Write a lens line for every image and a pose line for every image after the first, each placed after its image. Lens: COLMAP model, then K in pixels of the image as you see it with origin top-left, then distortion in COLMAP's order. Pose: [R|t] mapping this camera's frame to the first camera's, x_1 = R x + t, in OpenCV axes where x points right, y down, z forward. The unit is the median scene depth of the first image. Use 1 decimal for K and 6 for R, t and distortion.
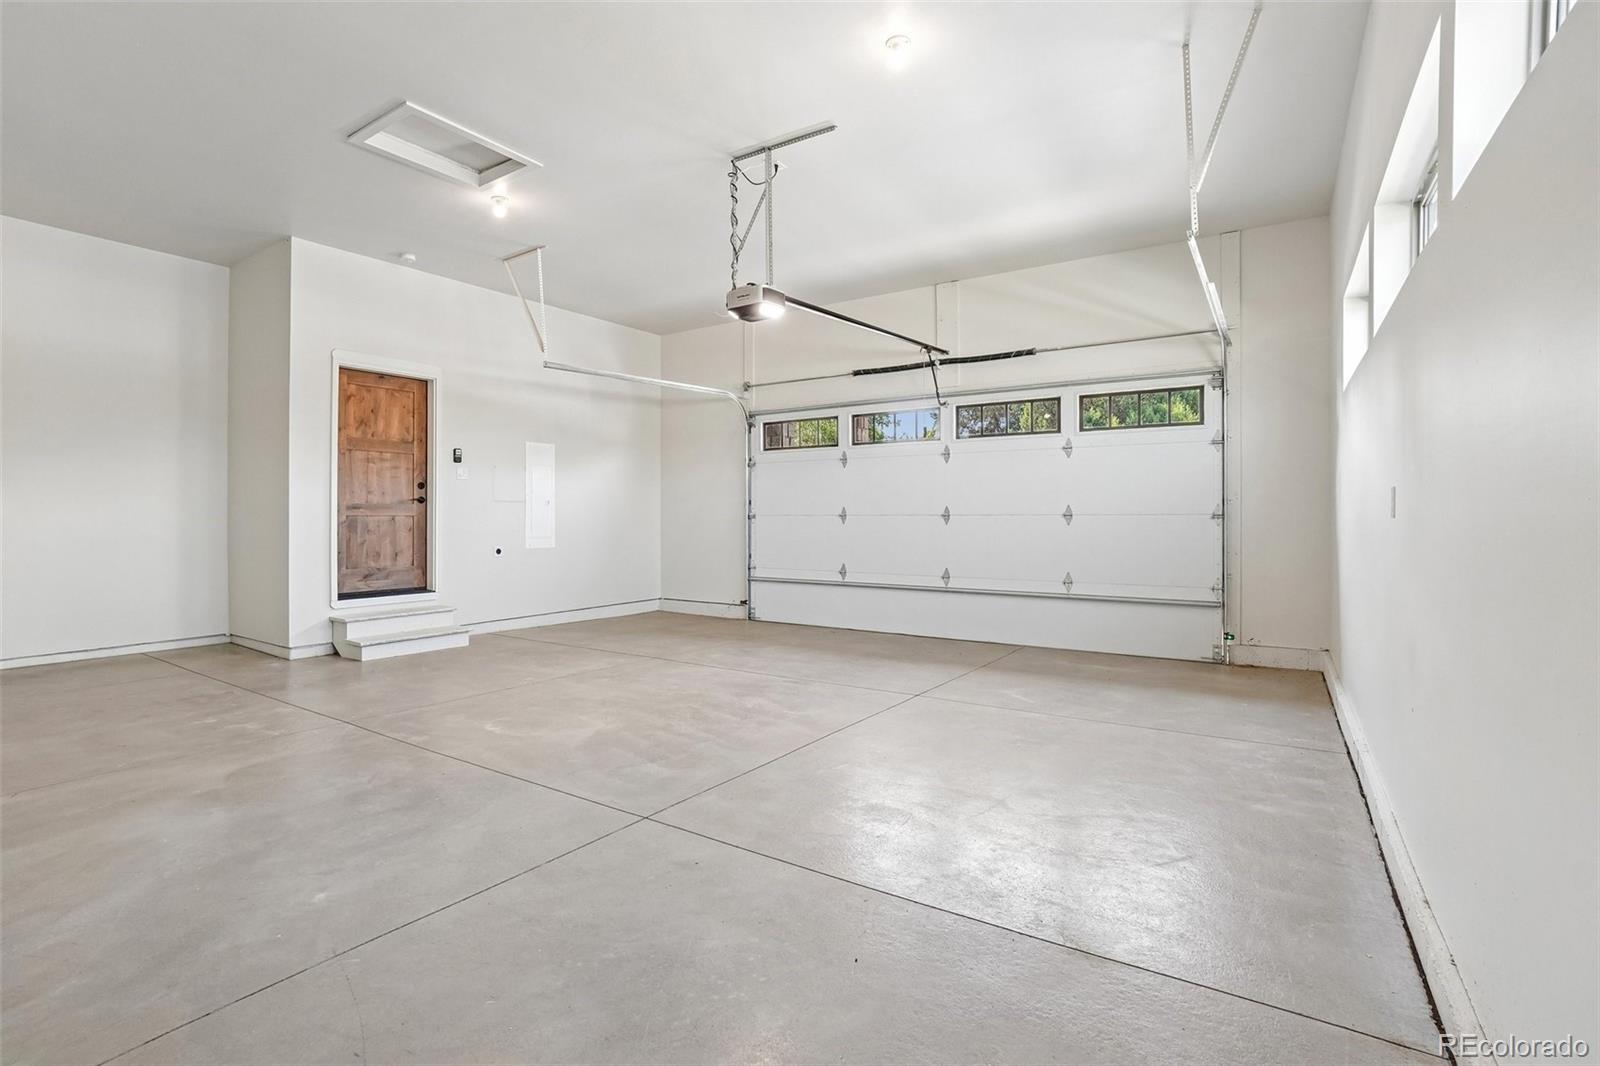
lens RADIAL K [[729.4, 0, 800.2], [0, 729.4, 520.8], [0, 0, 1]] dist [-0.036001, 0.005908]
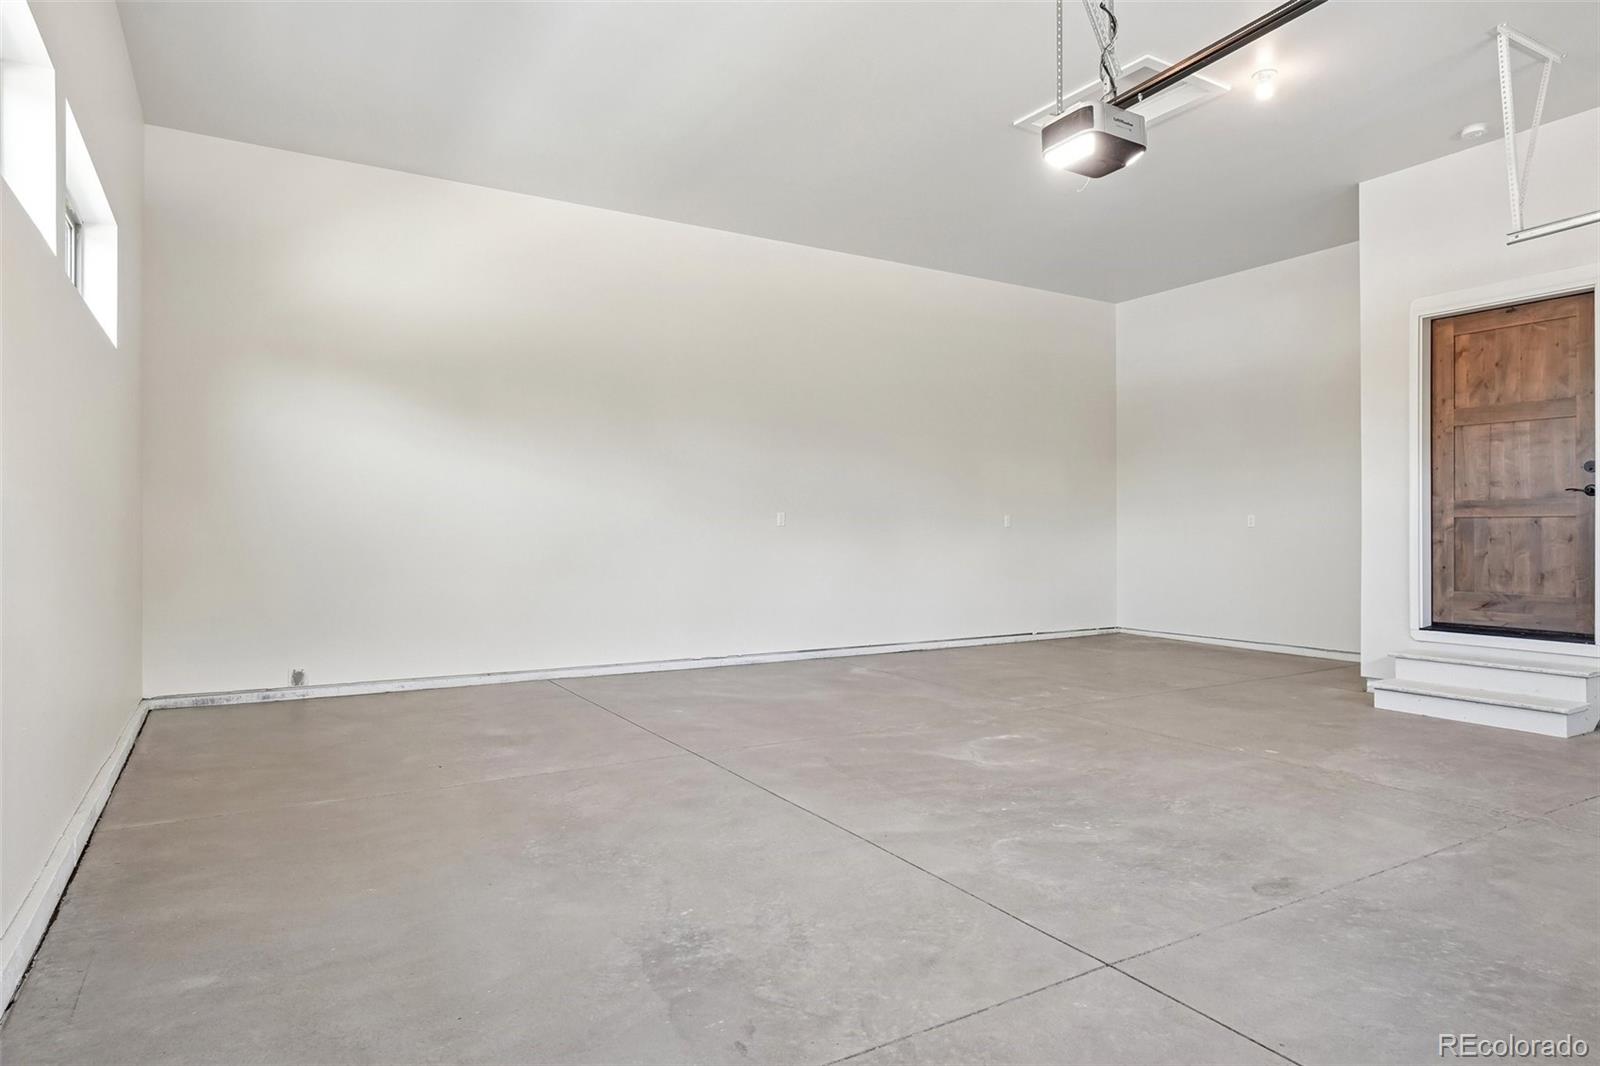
lens RADIAL K [[935.1, 0, 797.9], [0, 935.1, 534.6], [0, 0, 1]] dist [0.006619, 0.000917]
pose [[-0.418609, 0.006346, -0.908144, 0.495918], [-0.006795, 0.999926, 0.010120, 0.004914], [0.908141, 0.010407, -0.418535, 0.768564]]
